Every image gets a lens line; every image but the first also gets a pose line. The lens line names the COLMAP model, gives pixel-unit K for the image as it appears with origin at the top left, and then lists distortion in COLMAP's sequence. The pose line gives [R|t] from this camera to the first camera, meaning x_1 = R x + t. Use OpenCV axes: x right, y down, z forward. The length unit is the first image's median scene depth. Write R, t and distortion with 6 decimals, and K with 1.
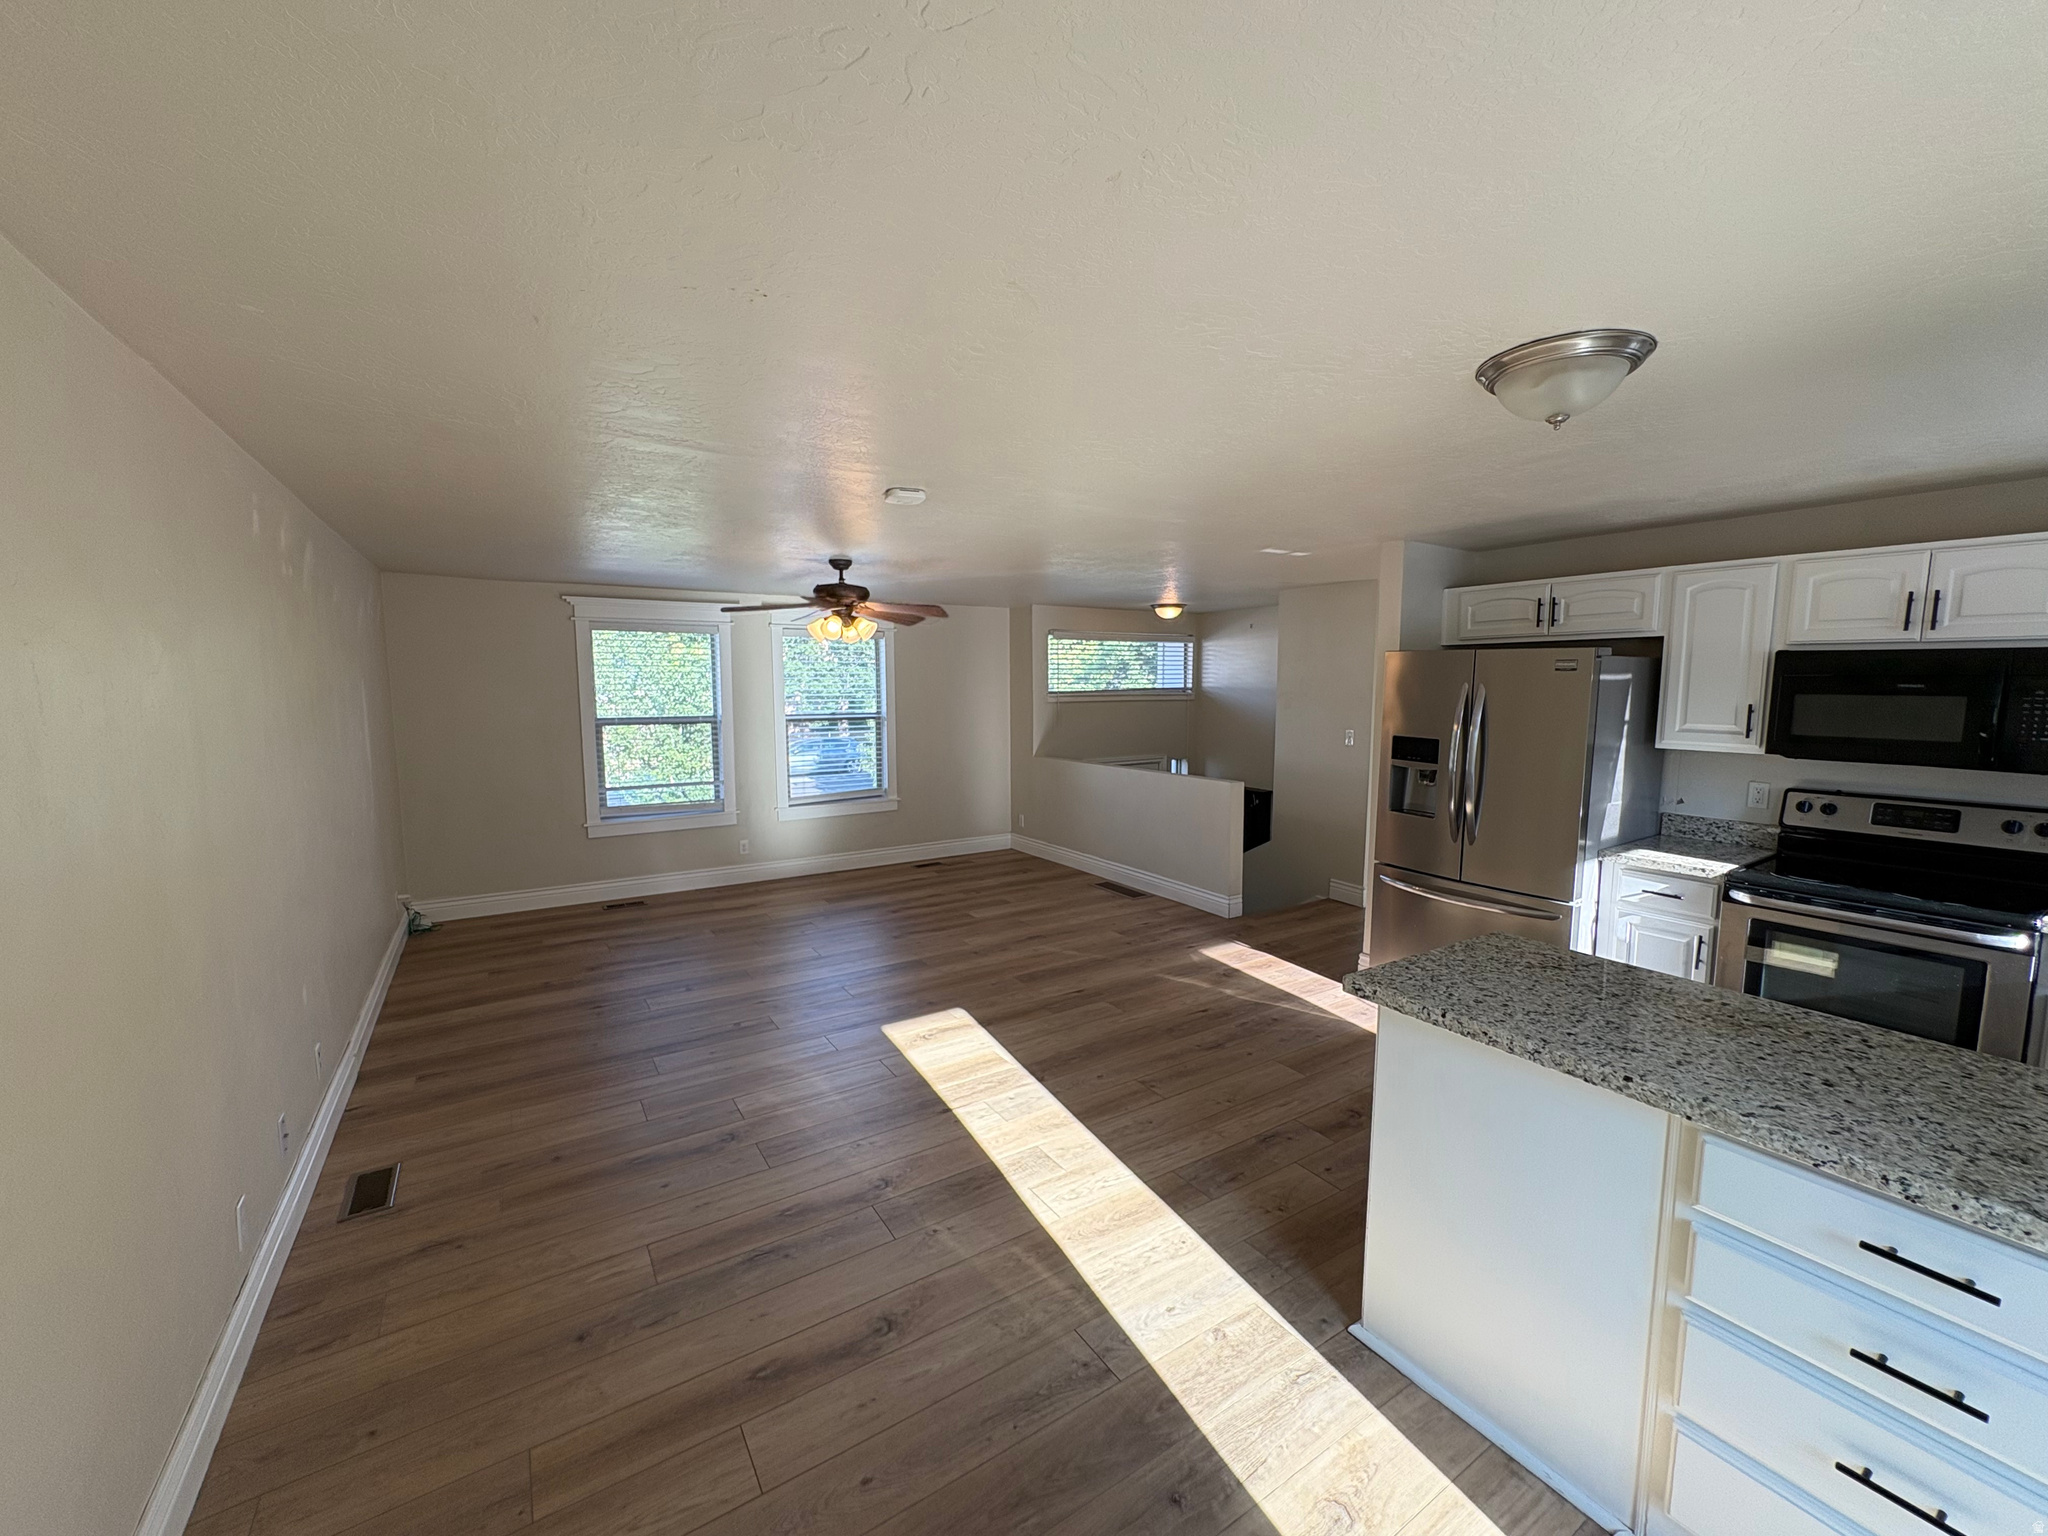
lens RADIAL K [[819.5, 0, 1020.6], [0, 819.5, 771.4], [0, 0, 1]] dist [-0.002205, 0.000673]
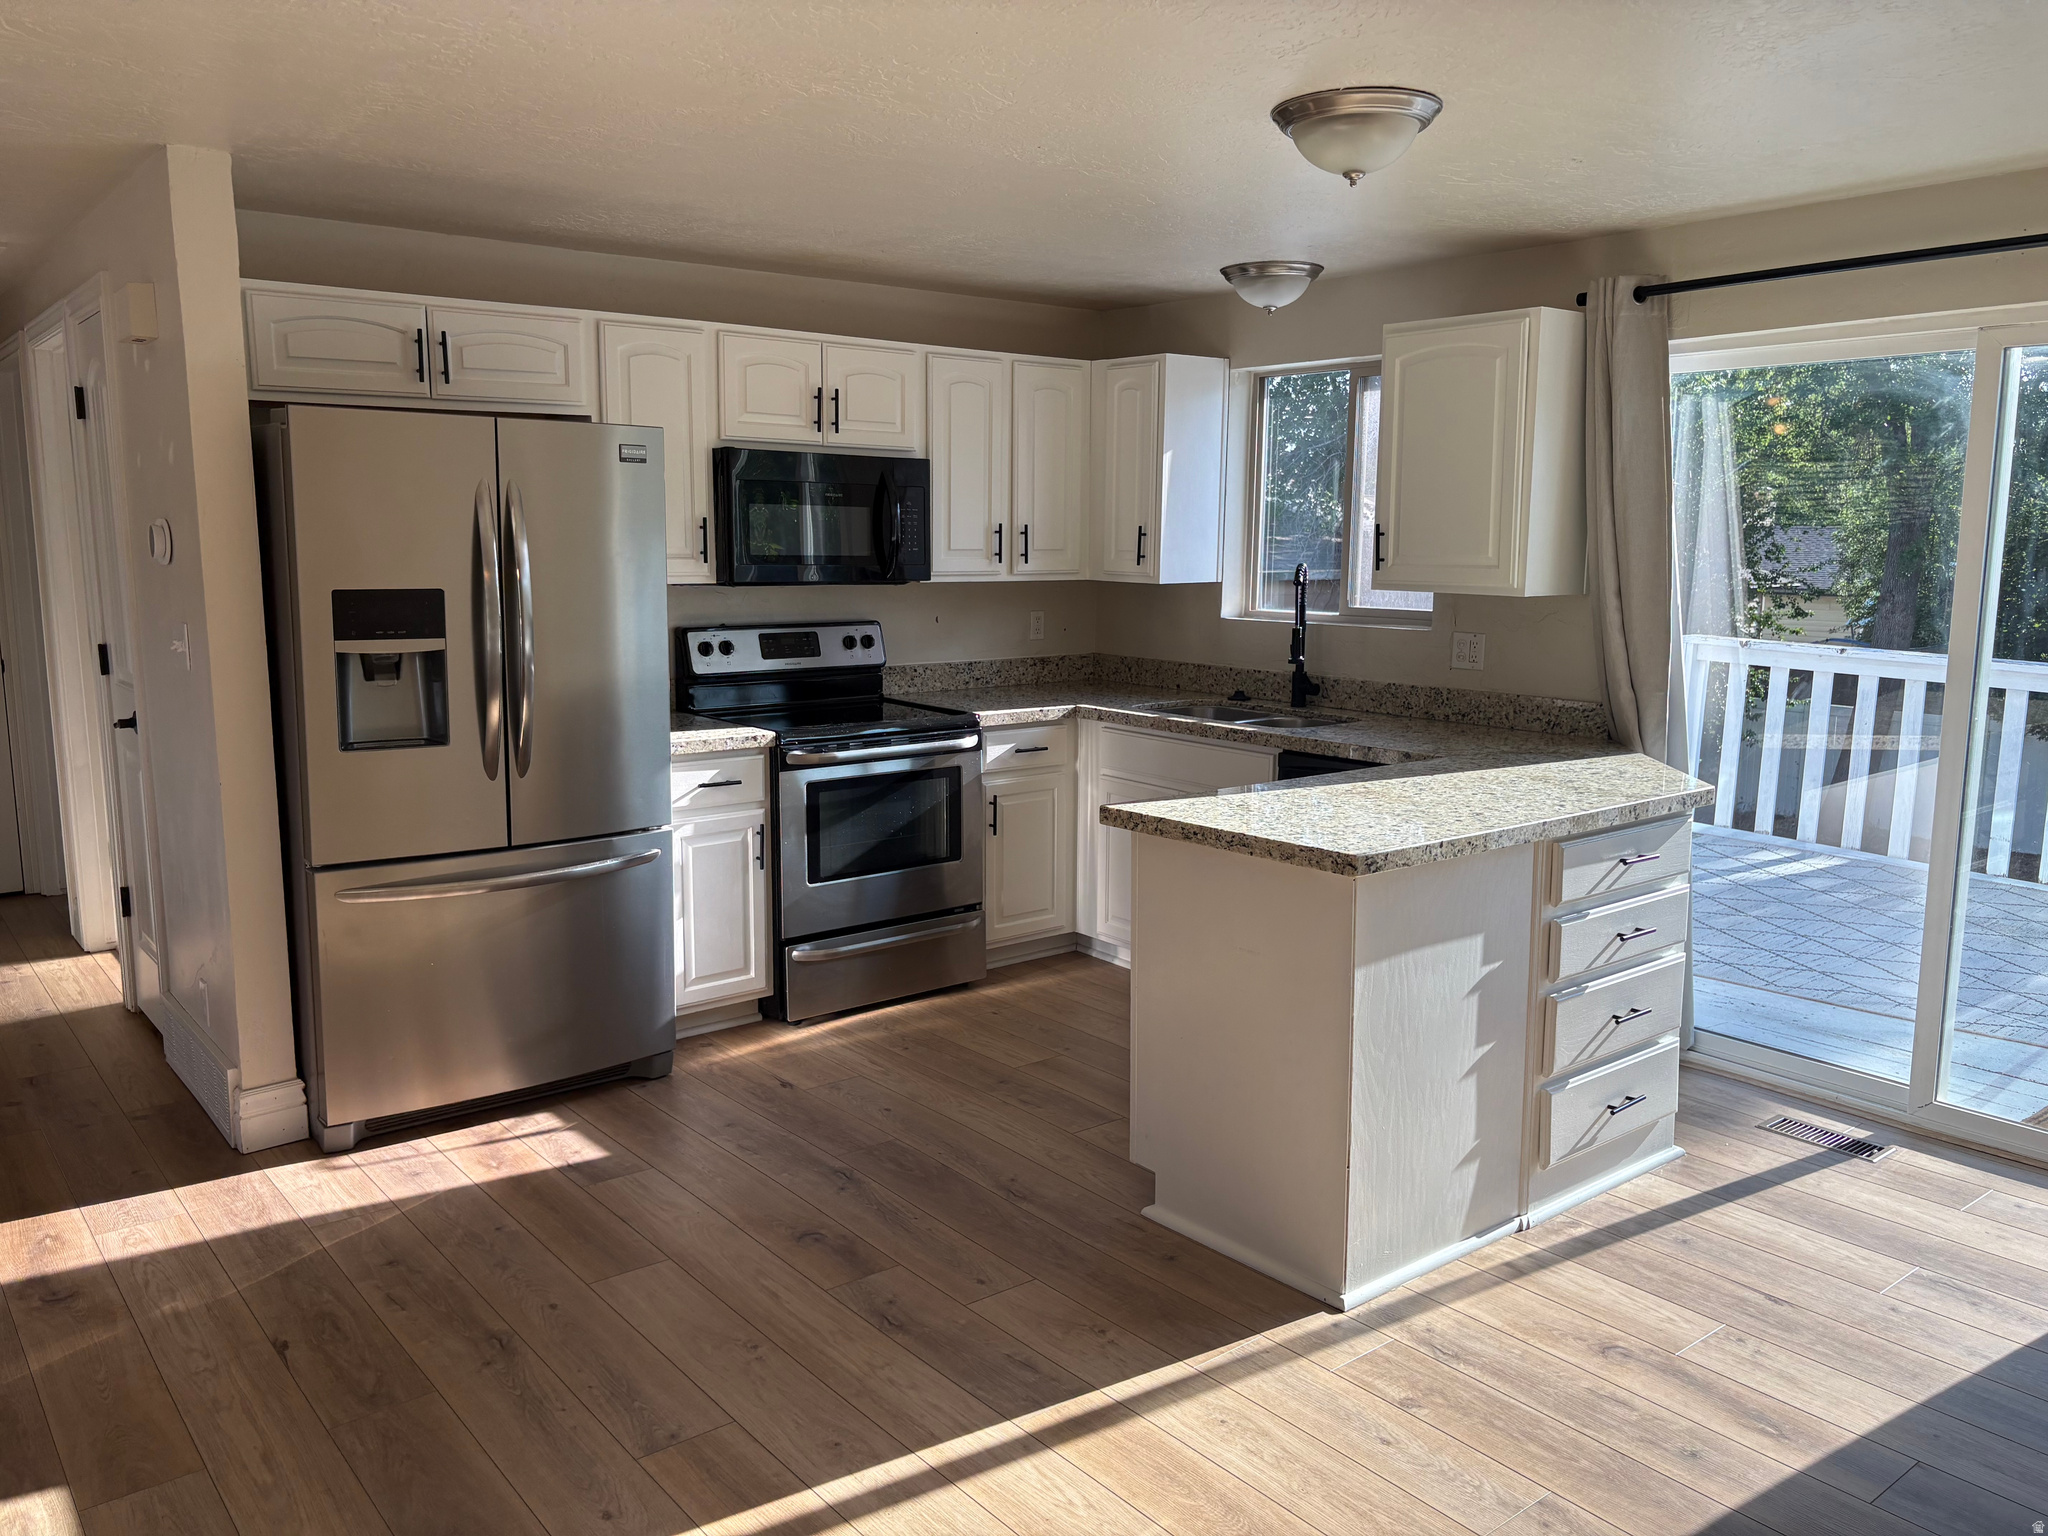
lens RADIAL K [[1555.5, 0, 1034.0], [0, 1555.5, 757.9], [0, 0, 1]] dist [0.043551, -0.050258]
pose [[-0.115454, -0.145050, 0.982665, -0.628682], [0.104397, 0.982030, 0.157222, -0.062026], [-0.987812, 0.120739, -0.098237, 0.916010]]
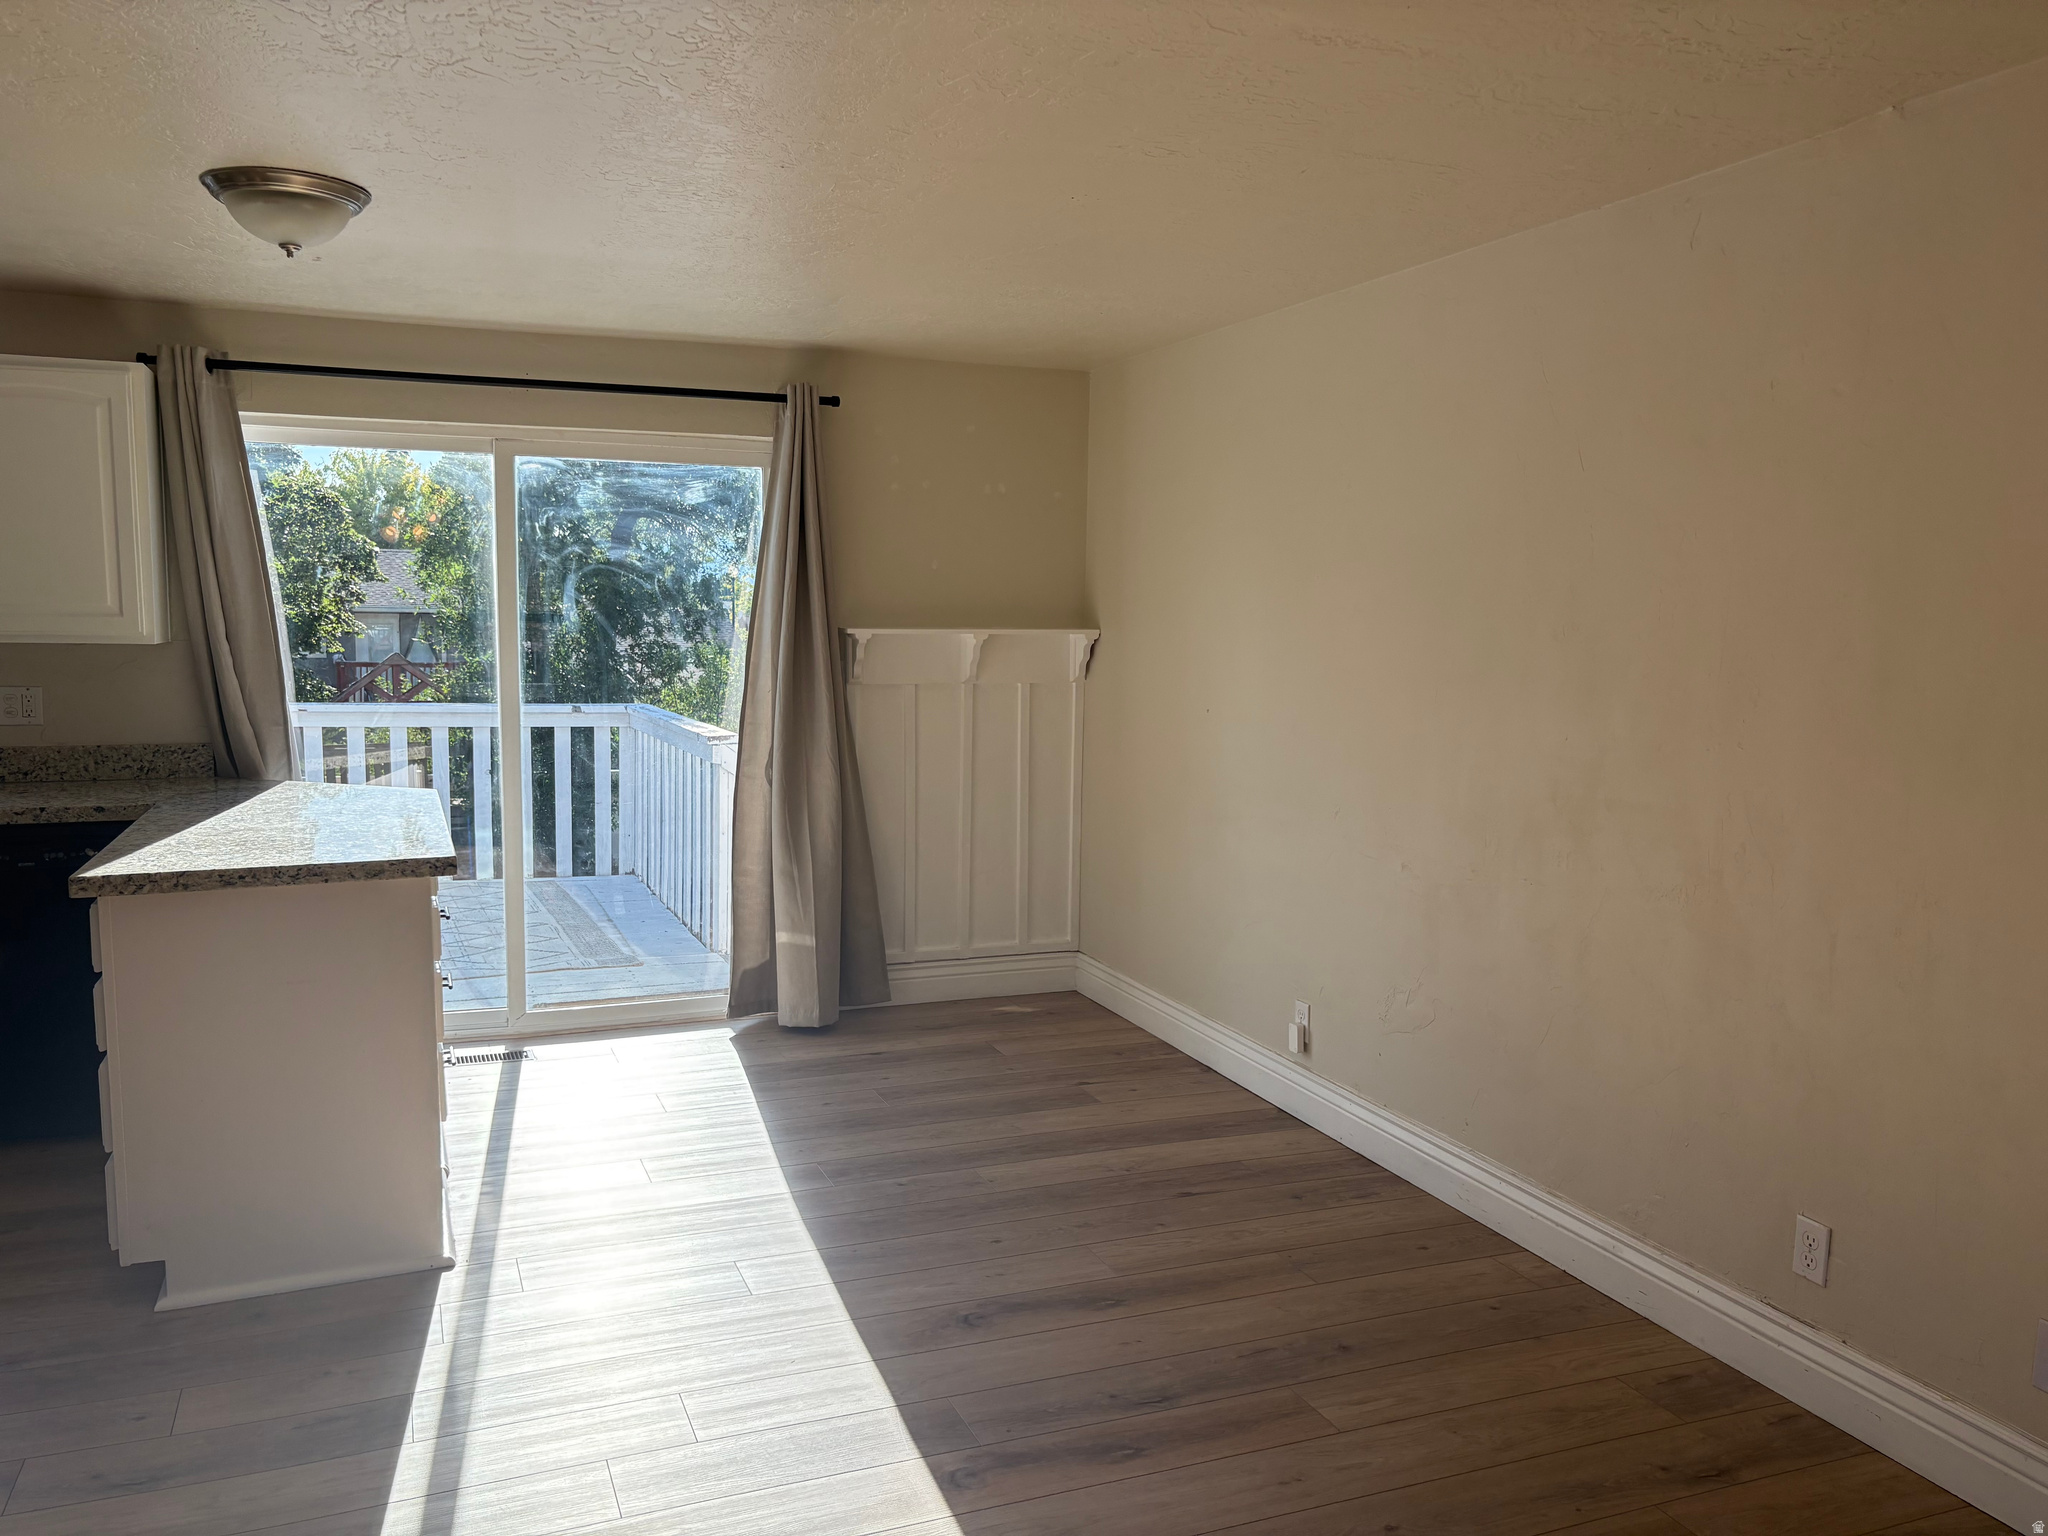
lens RADIAL K [[1534.5, 0, 1024.0], [0, 1534.5, 768.0], [0, 0, 1]] dist [0.036383, -0.003319]
pose [[-0.983464, -0.030856, 0.178457, -0.318372], [0.006579, 0.978641, 0.205470, -0.114194], [-0.180986, 0.203247, -0.962255, 1.582458]]
